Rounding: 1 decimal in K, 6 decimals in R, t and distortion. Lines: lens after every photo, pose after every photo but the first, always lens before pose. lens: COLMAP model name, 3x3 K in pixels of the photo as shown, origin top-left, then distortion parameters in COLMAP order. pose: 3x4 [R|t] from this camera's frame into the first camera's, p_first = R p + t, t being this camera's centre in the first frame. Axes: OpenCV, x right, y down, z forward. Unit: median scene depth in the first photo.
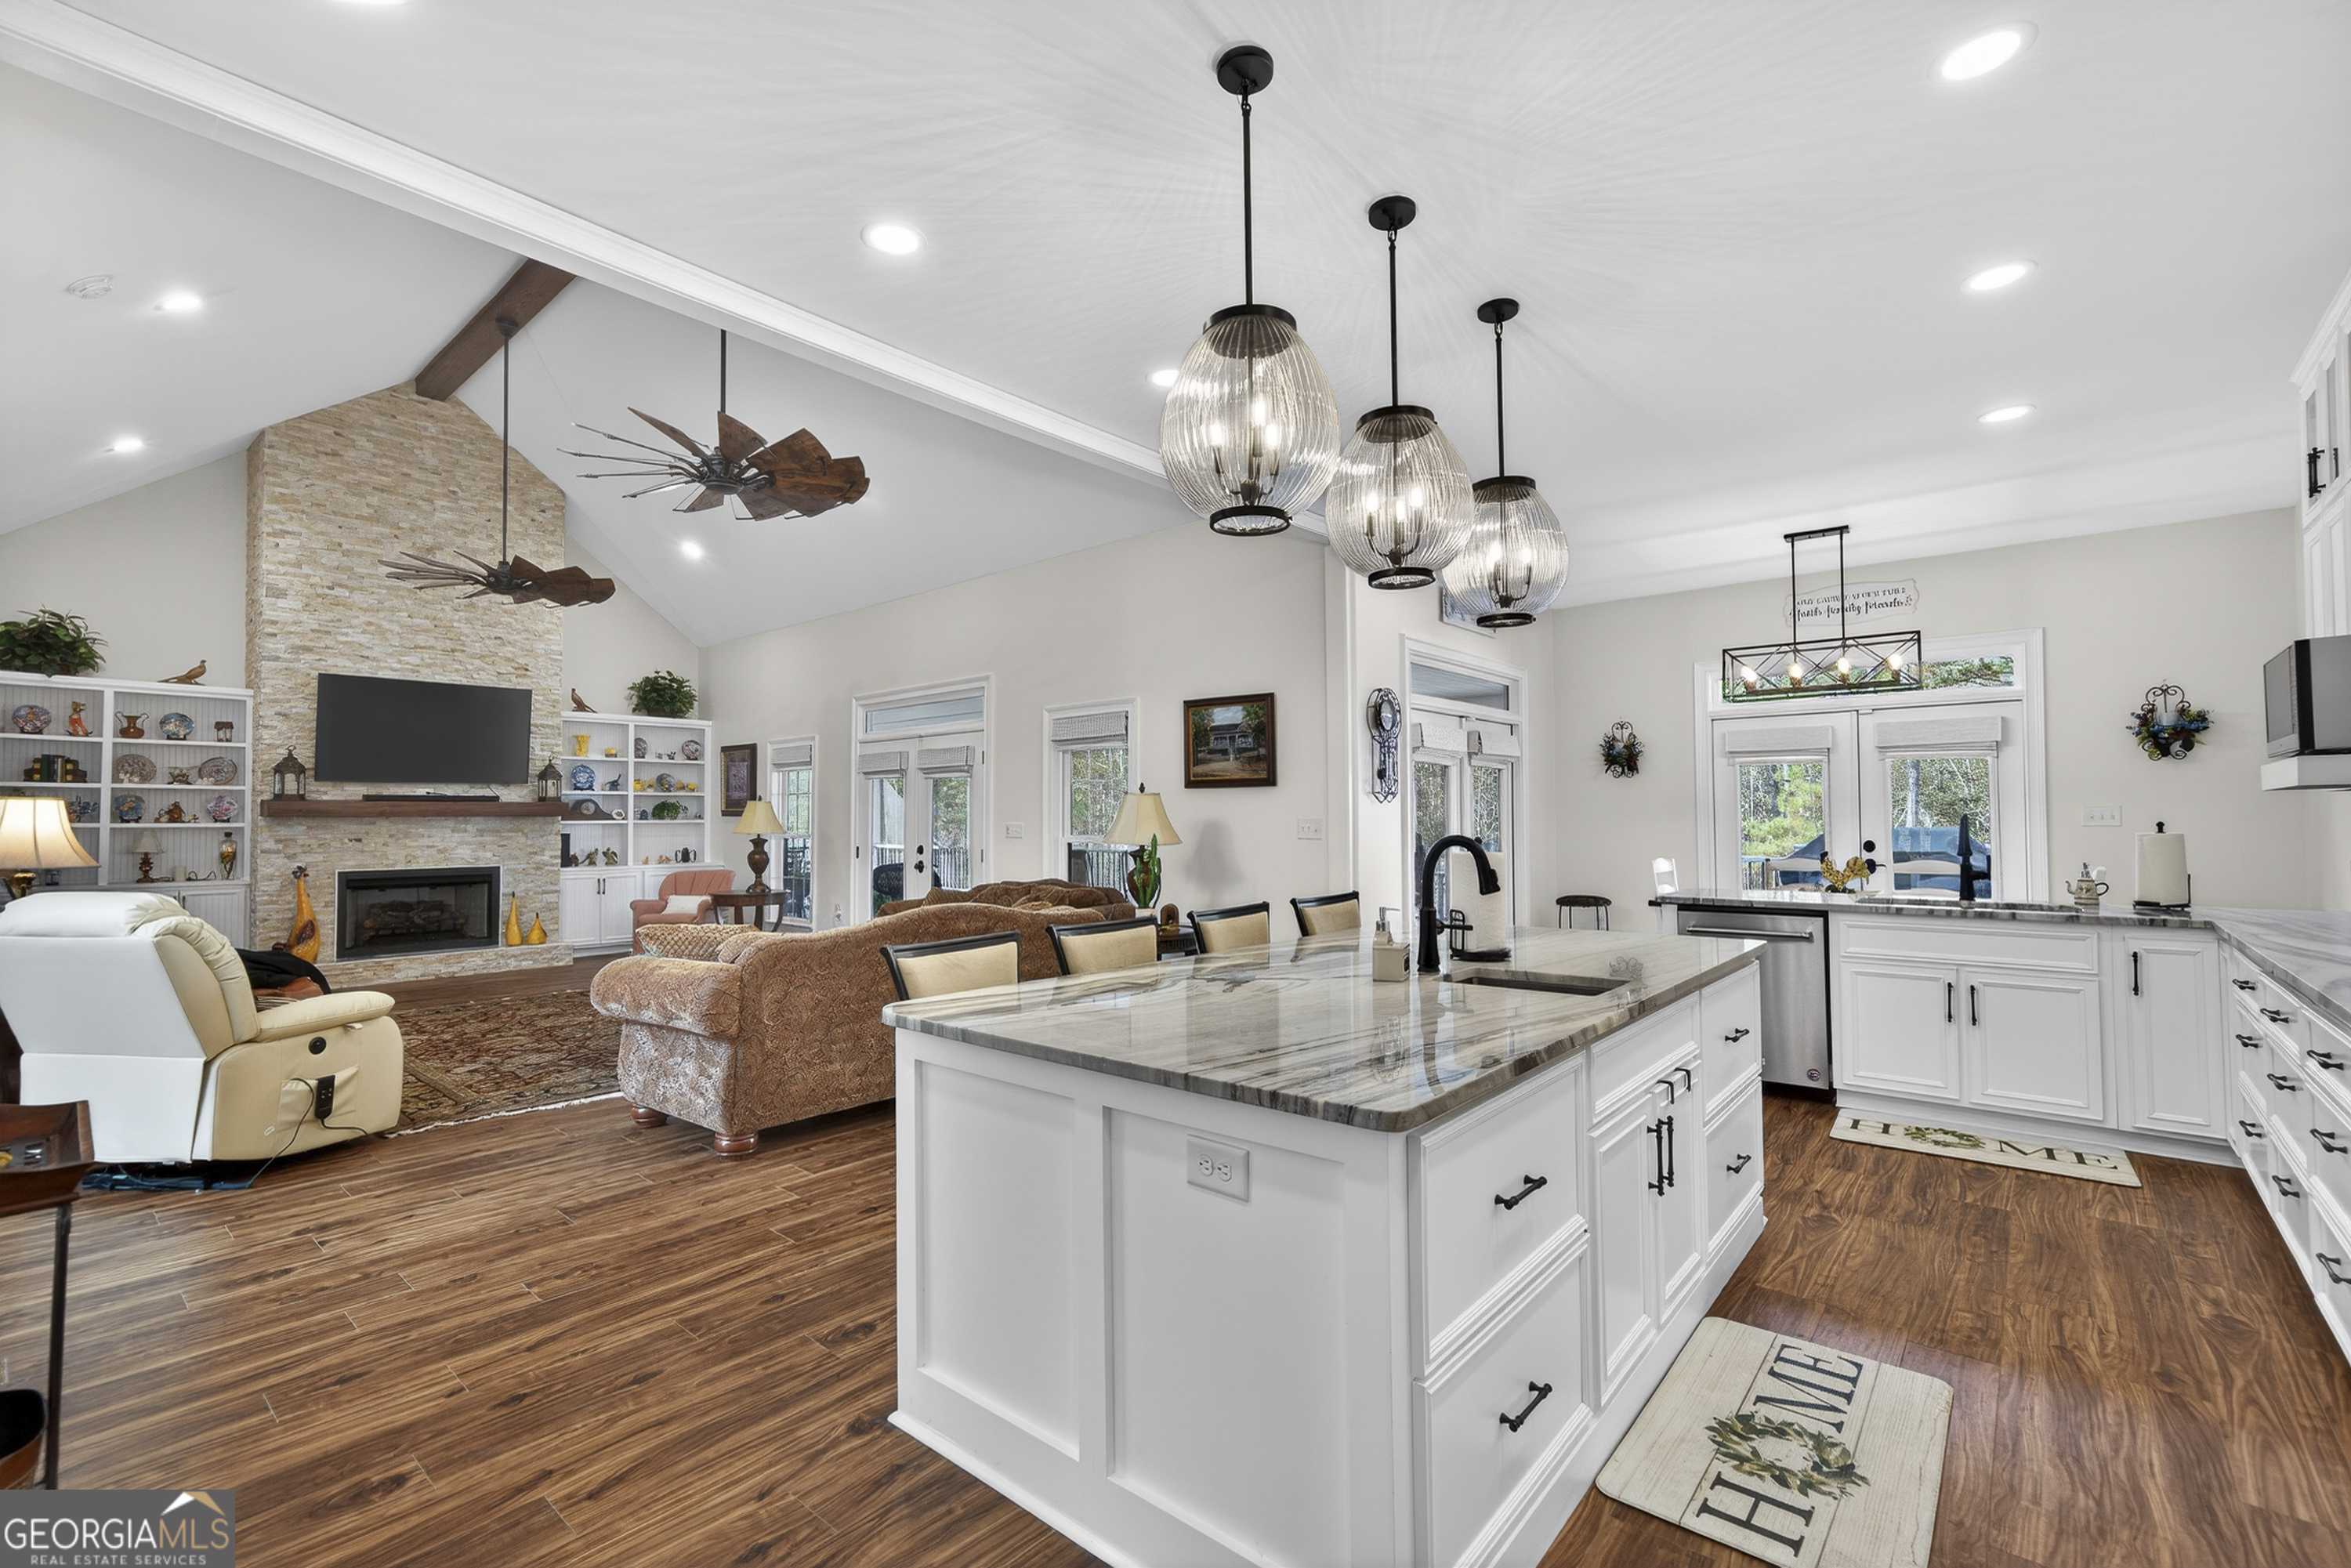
lens RADIAL K [[995.1, 0, 1200.9], [0, 995.1, 791.8], [0, 0, 1]] dist [-0.002039, -0.004641]
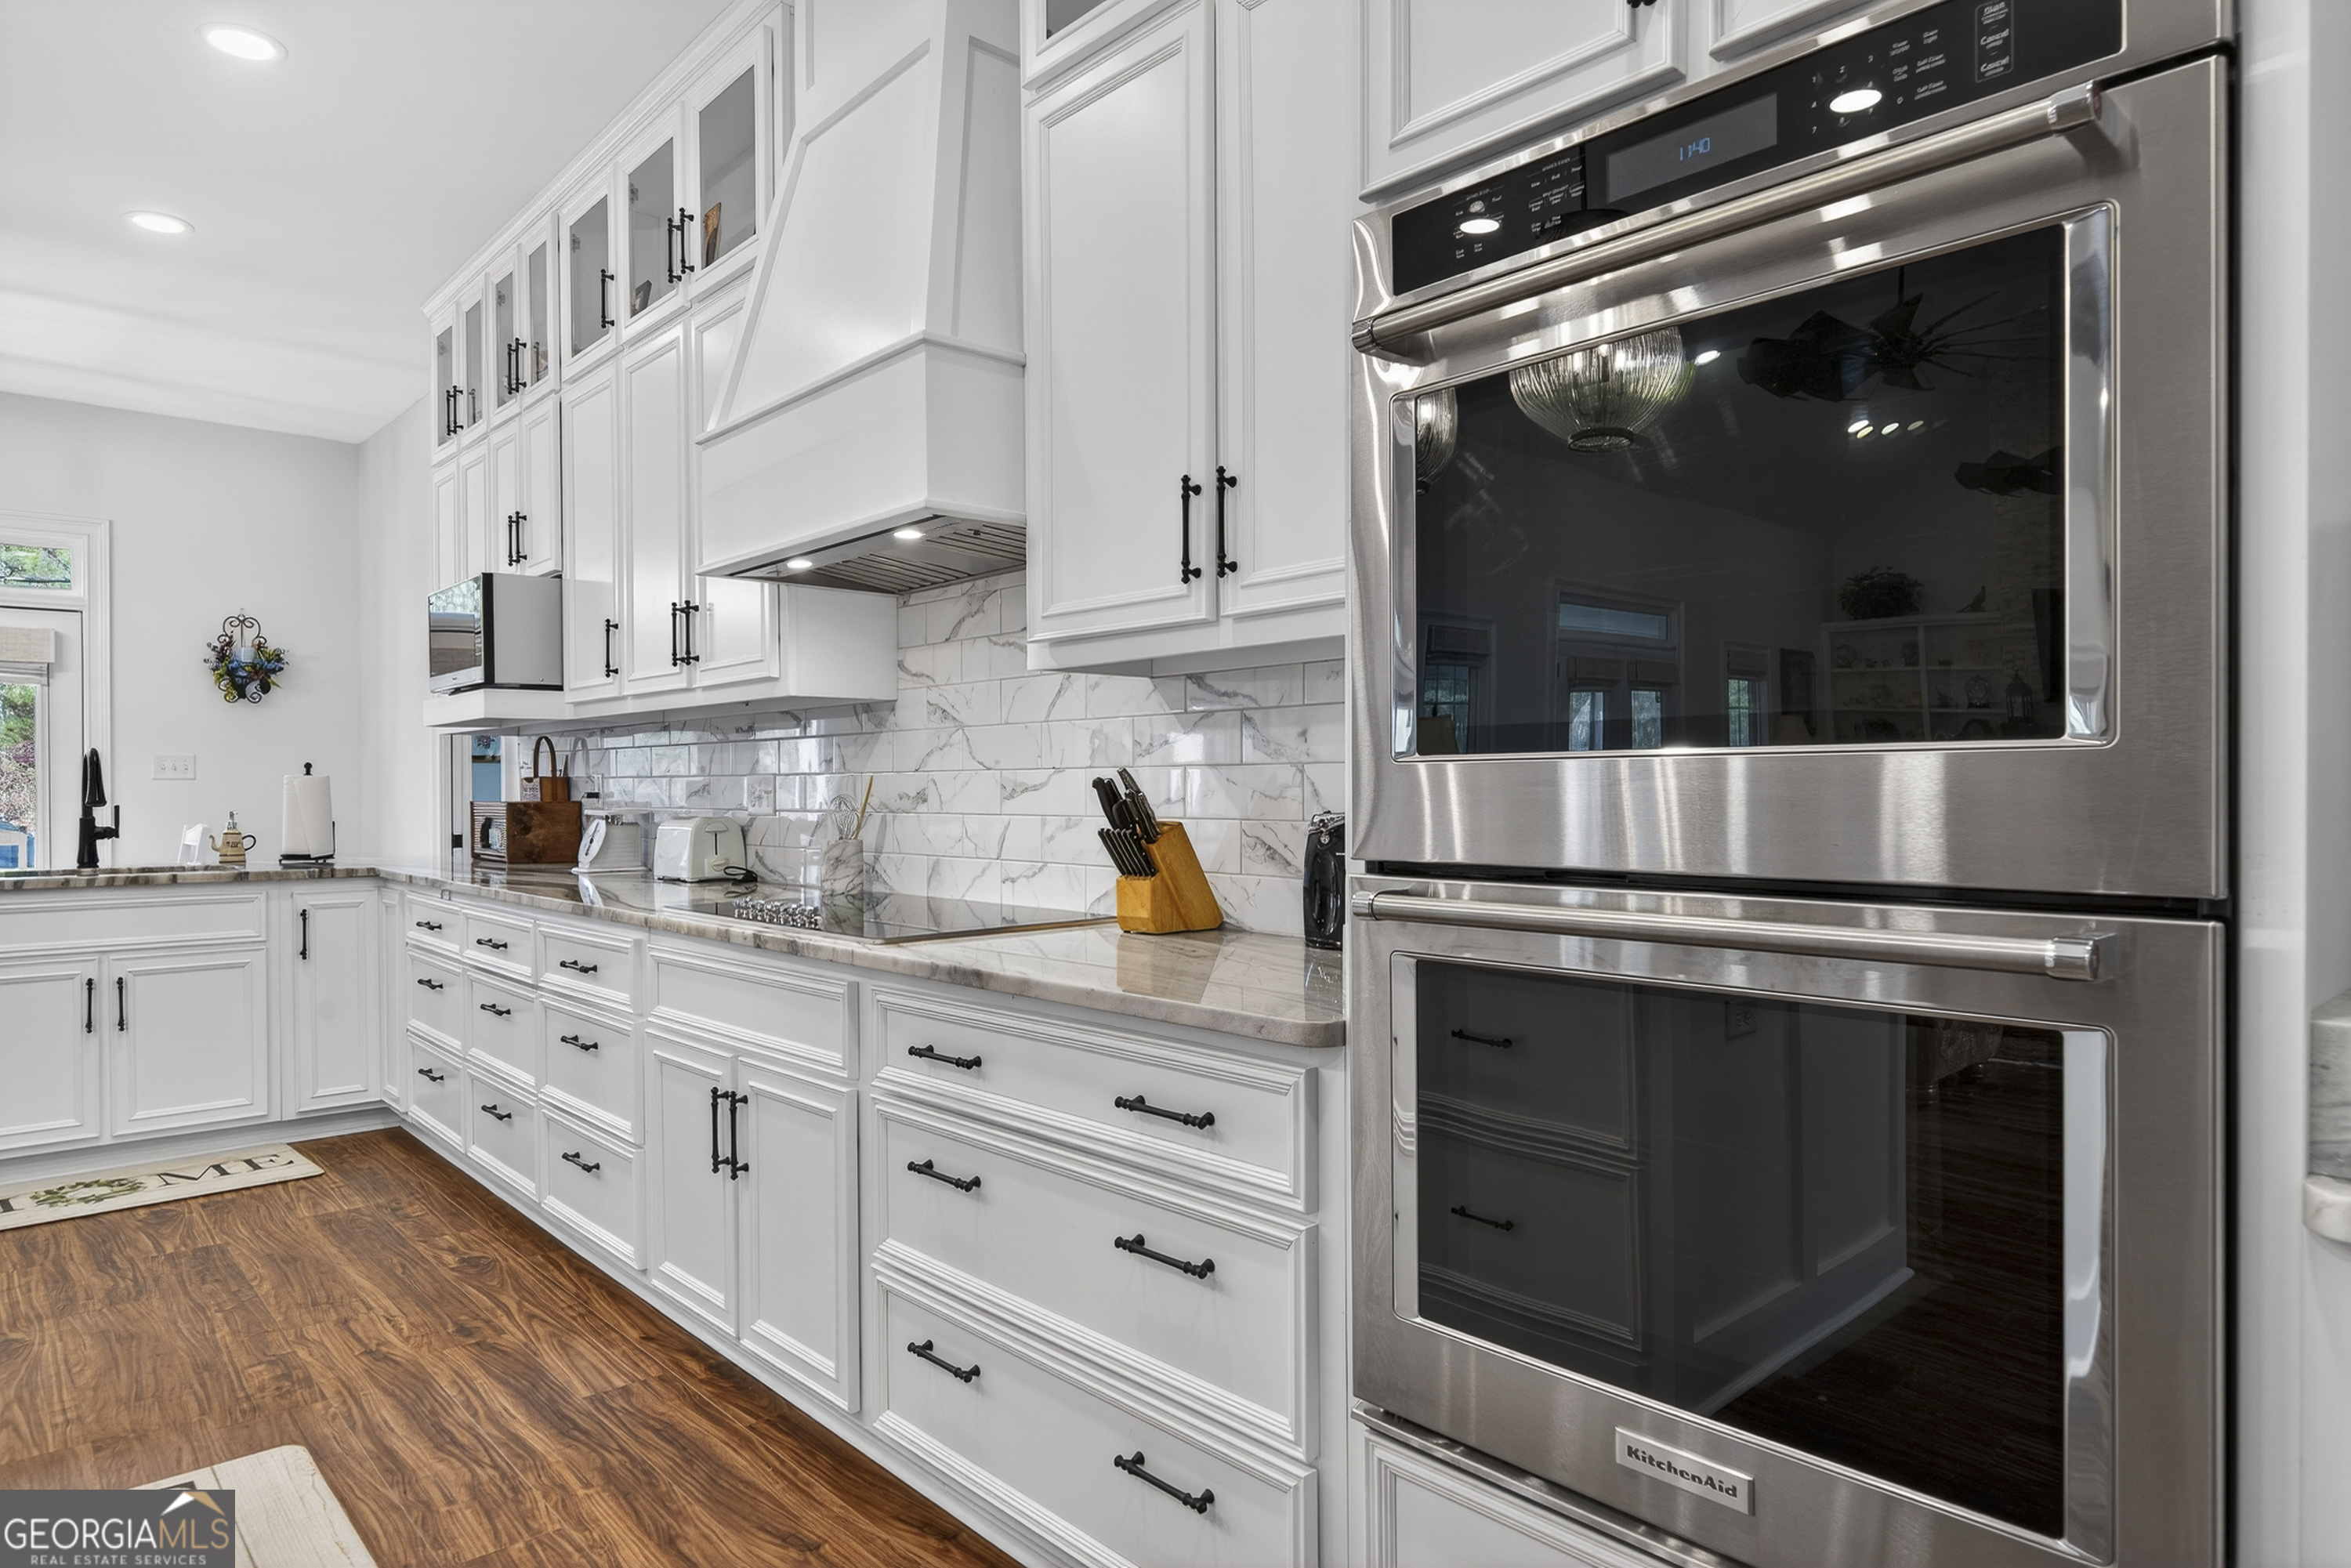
lens RADIAL K [[1319.1, 0, 1164.6], [0, 1319.1, 786.0], [0, 0, 1]] dist [-0.005826, -0.001072]
pose [[0.135048, -0.002955, 0.990835, -0.160287], [-0.022594, 0.999726, 0.006061, 0.052171], [-0.990581, -0.023206, 0.134944, 0.177153]]
